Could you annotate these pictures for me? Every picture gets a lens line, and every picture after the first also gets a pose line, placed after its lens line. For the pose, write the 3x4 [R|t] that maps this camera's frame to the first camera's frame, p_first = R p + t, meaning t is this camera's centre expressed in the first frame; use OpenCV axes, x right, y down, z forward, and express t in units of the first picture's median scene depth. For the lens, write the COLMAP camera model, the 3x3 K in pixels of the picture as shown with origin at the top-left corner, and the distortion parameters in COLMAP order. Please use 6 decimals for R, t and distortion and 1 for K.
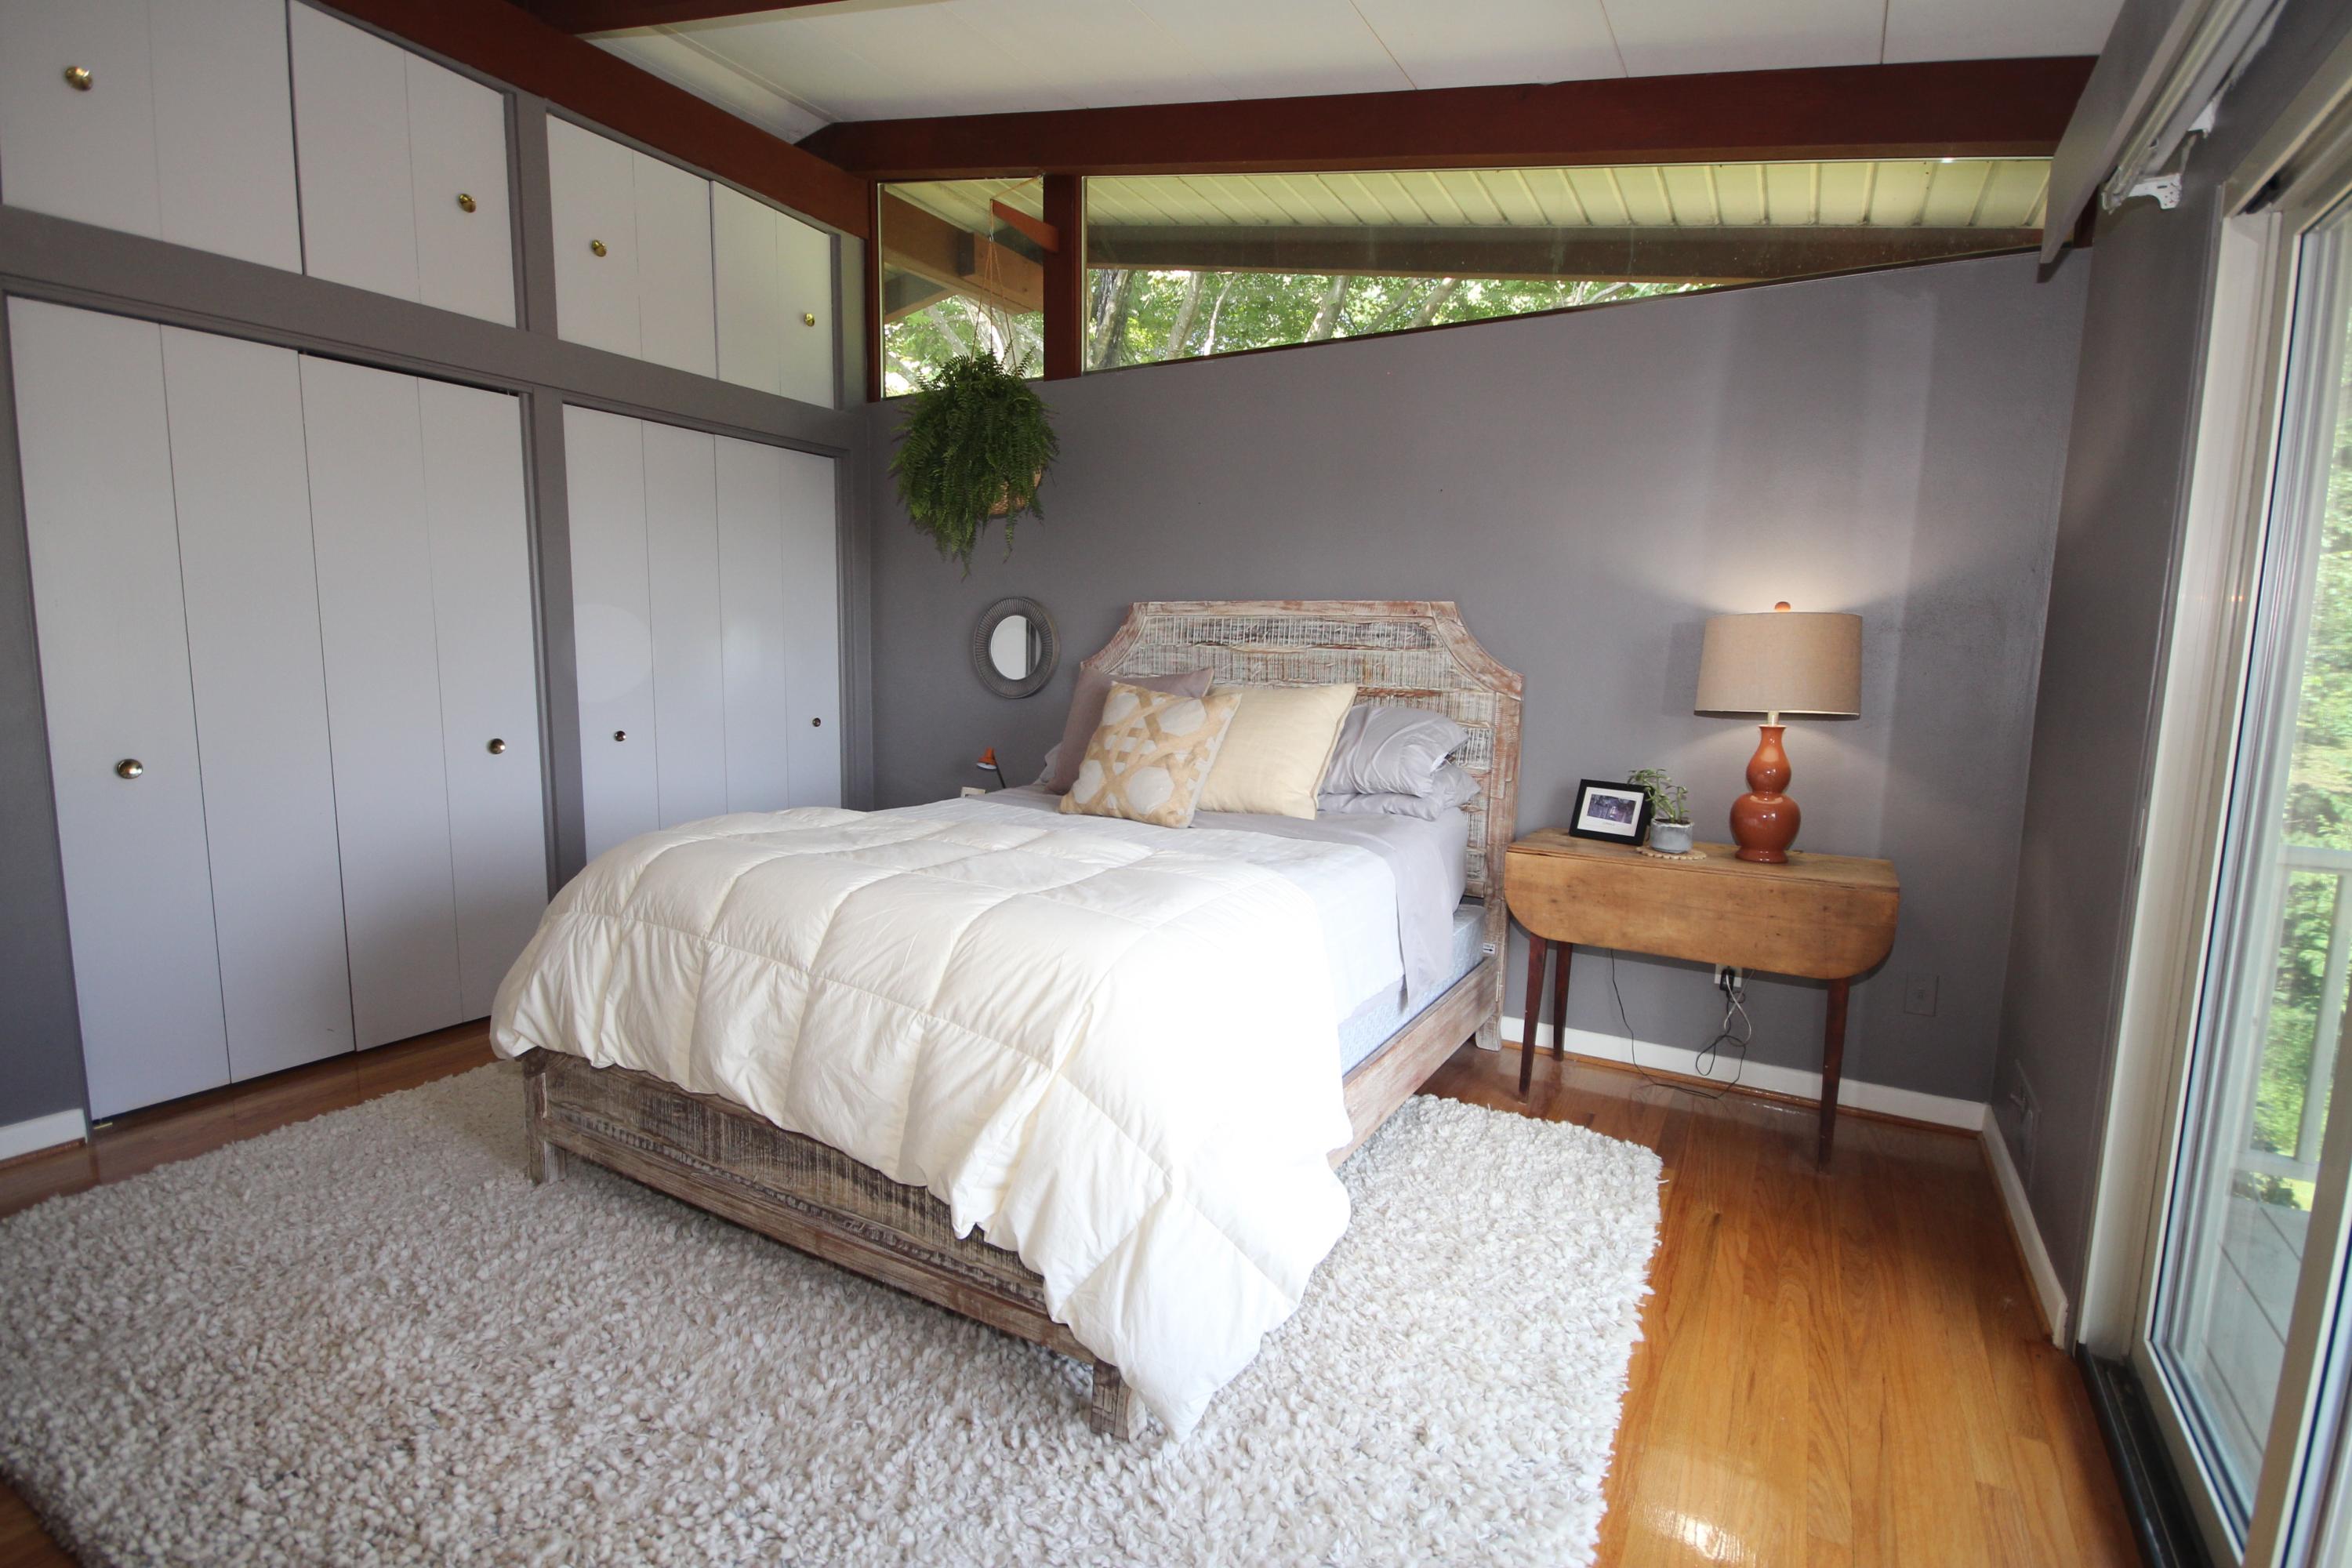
lens RADIAL K [[1090.9, 0, 1172.7], [0, 1090.9, 783.8], [0, 0, 1]] dist [0.009005, -0.003276]
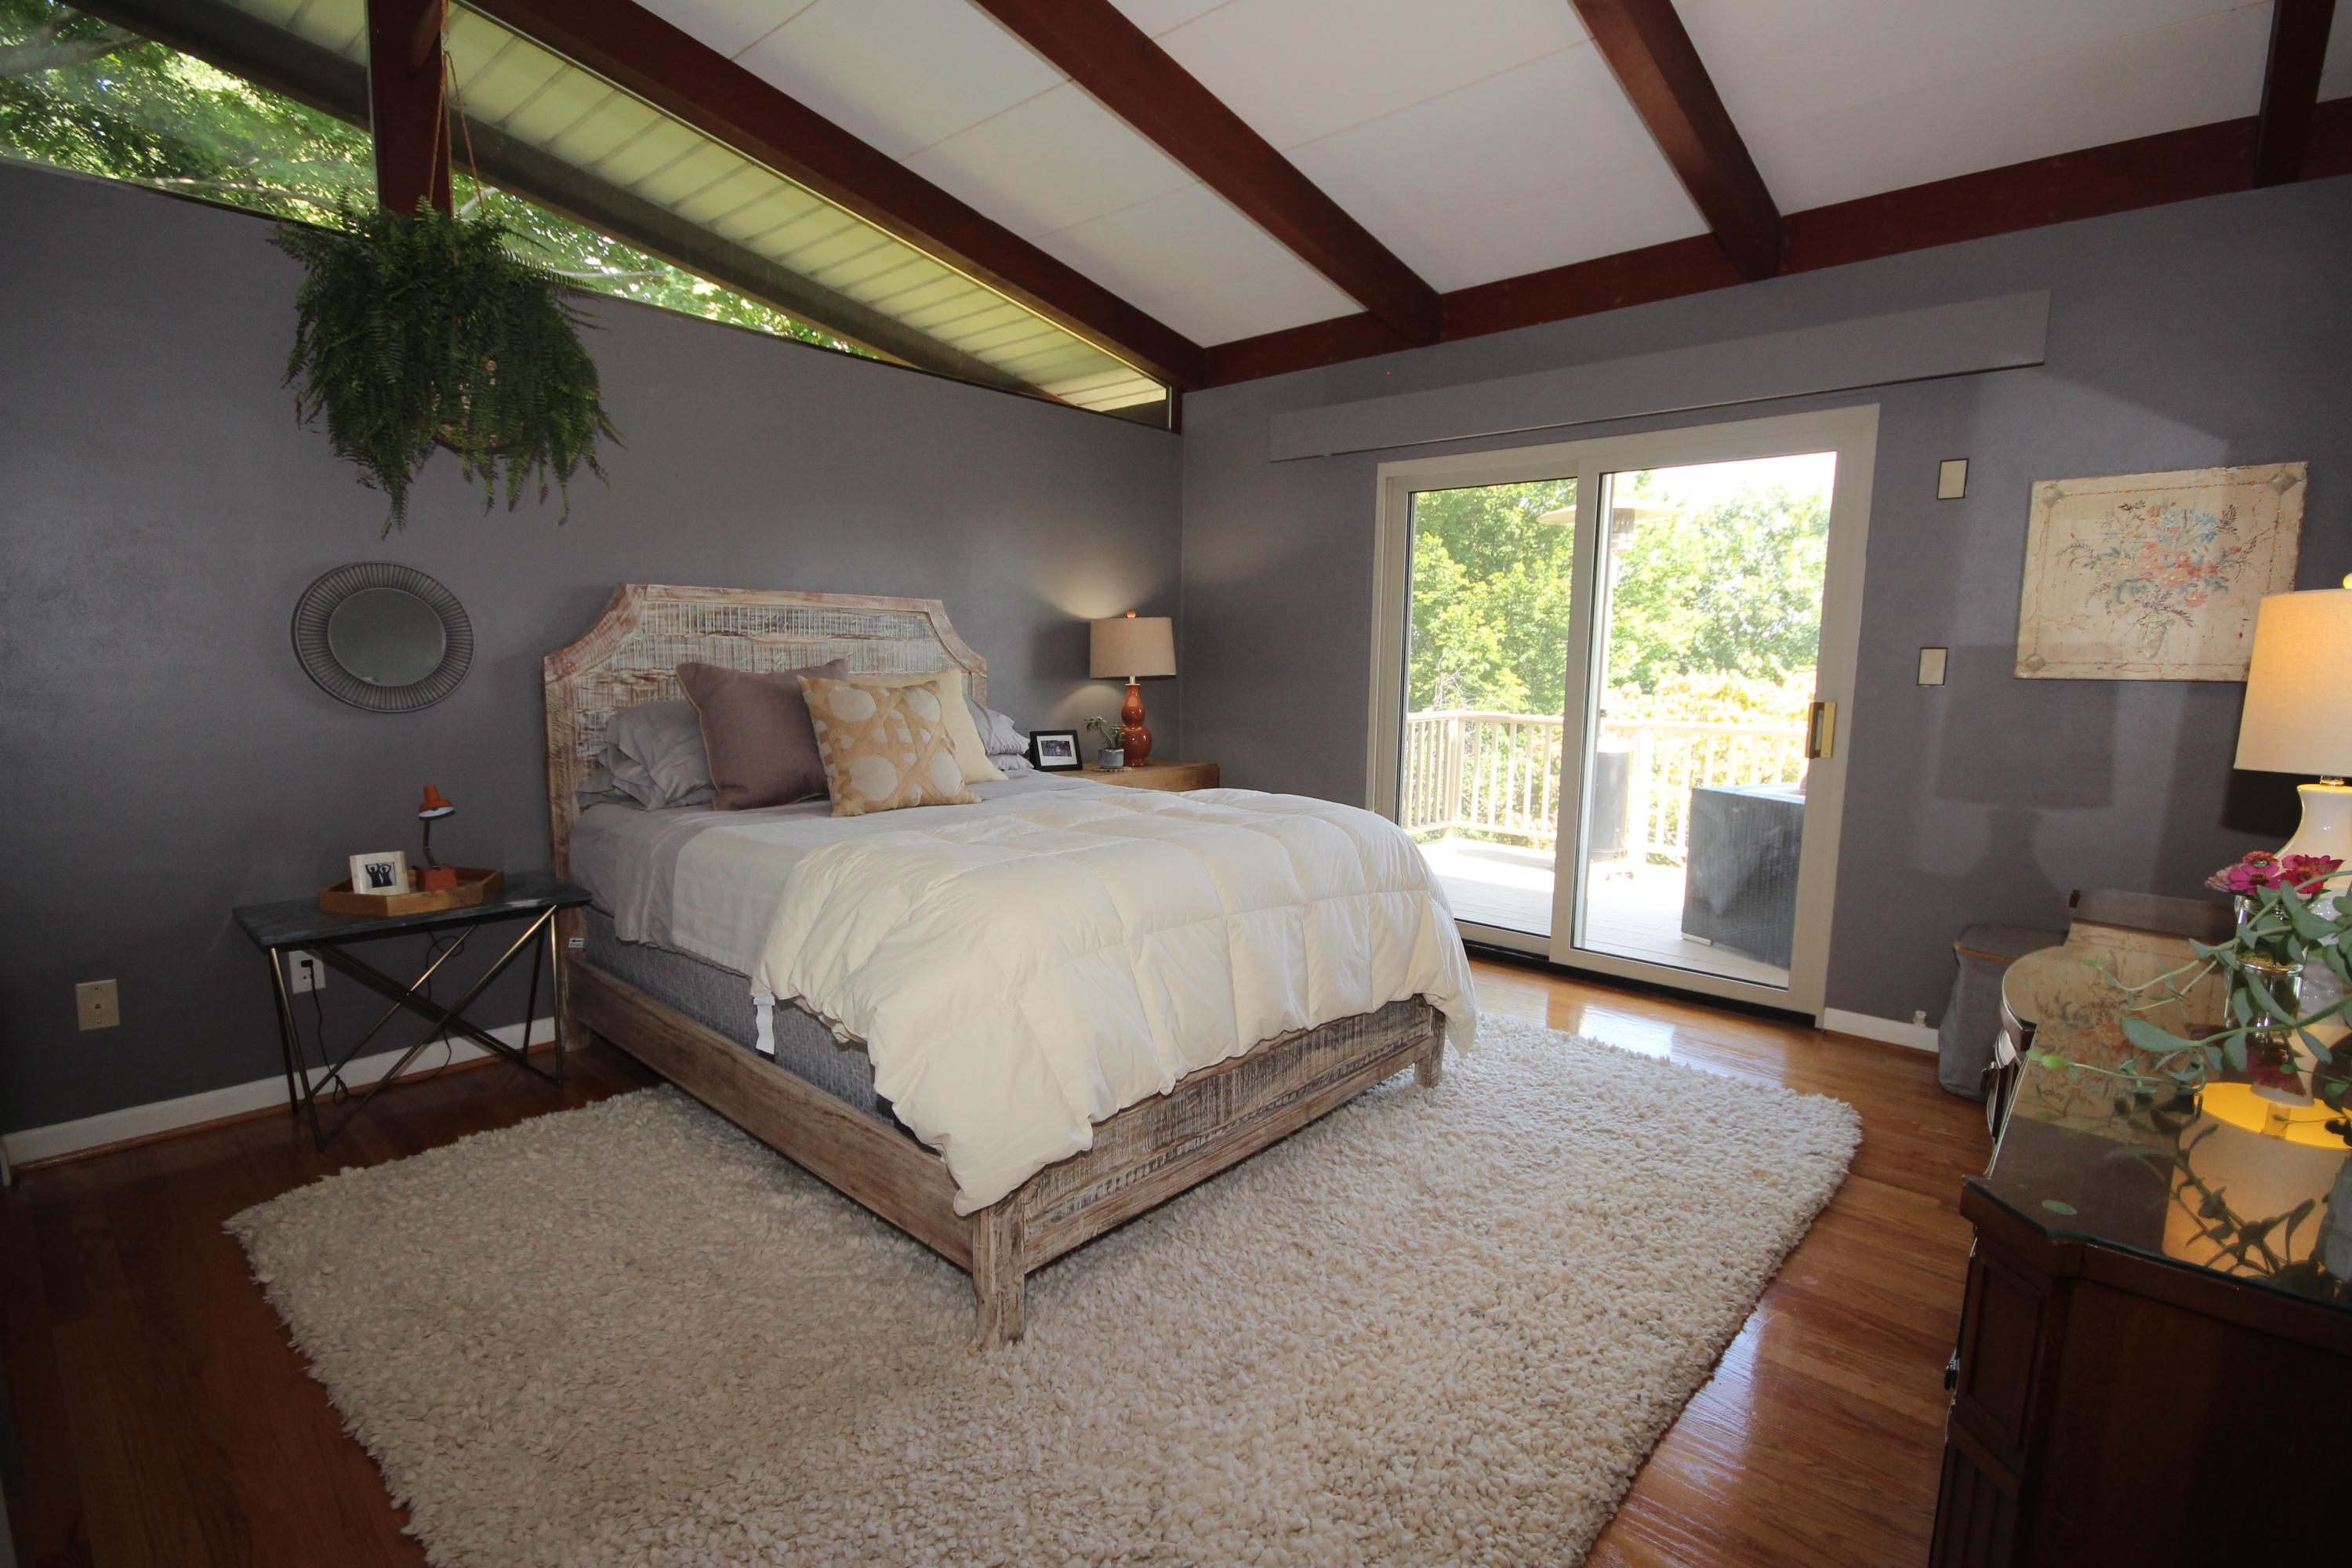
lens RADIAL K [[1090.9, 0, 1169.1], [0, 1090.9, 786.9], [0, 0, 1]] dist [0.009005, -0.003276]
pose [[0.204919, -0.137815, 0.969028, -0.912746], [0.116676, 0.986418, 0.115615, -0.071768], [-0.971800, 0.089371, 0.218215, 0.501578]]
